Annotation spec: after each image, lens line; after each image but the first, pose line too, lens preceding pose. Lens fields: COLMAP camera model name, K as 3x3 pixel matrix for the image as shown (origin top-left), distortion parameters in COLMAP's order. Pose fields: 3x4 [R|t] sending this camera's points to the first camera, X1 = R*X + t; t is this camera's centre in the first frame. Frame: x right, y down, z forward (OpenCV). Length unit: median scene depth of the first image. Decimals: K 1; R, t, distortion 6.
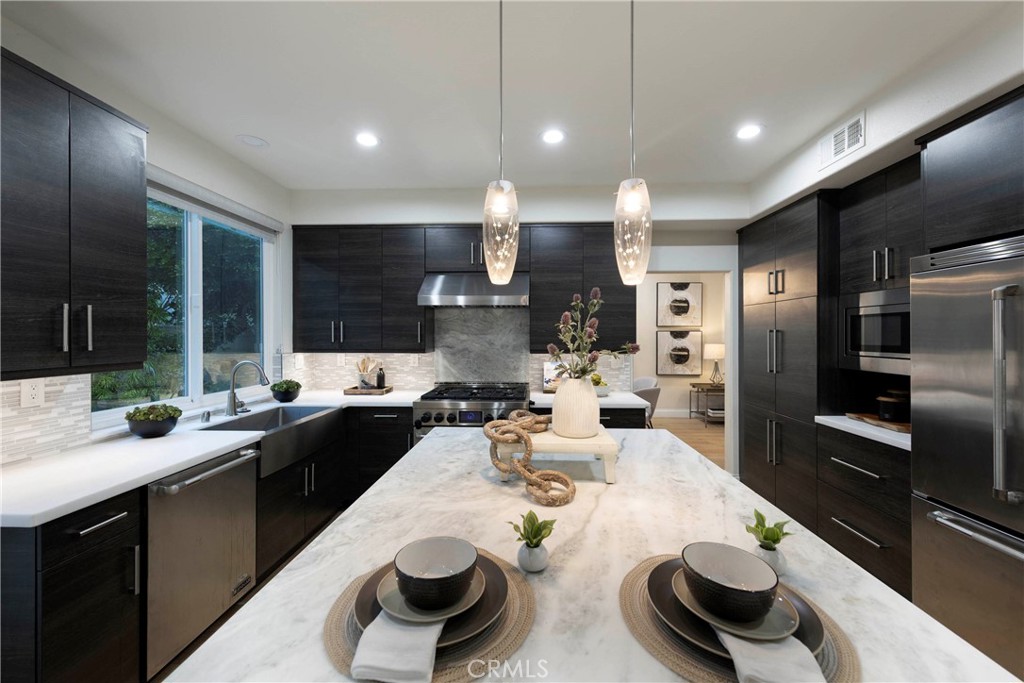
lens RADIAL K [[387.9, 0, 516.0], [0, 387.9, 326.0], [0, 0, 1]] dist [0.001876, -0.000204]
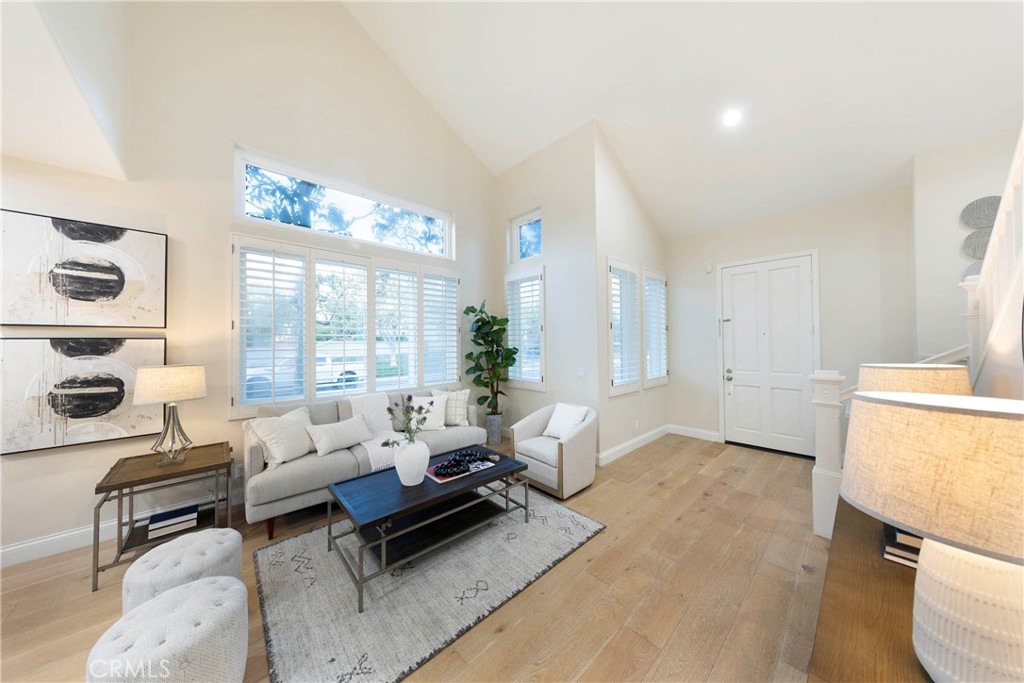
lens RADIAL K [[318.0, 0, 516.2], [0, 318.0, 336.7], [0, 0, 1]] dist [0.003634, -0.000035]
pose [[0.688778, 0.000394, 0.724973, 0.960861], [-0.006526, 0.999963, 0.005657, 0.012569], [-0.724943, -0.008627, 0.688754, 0.841421]]
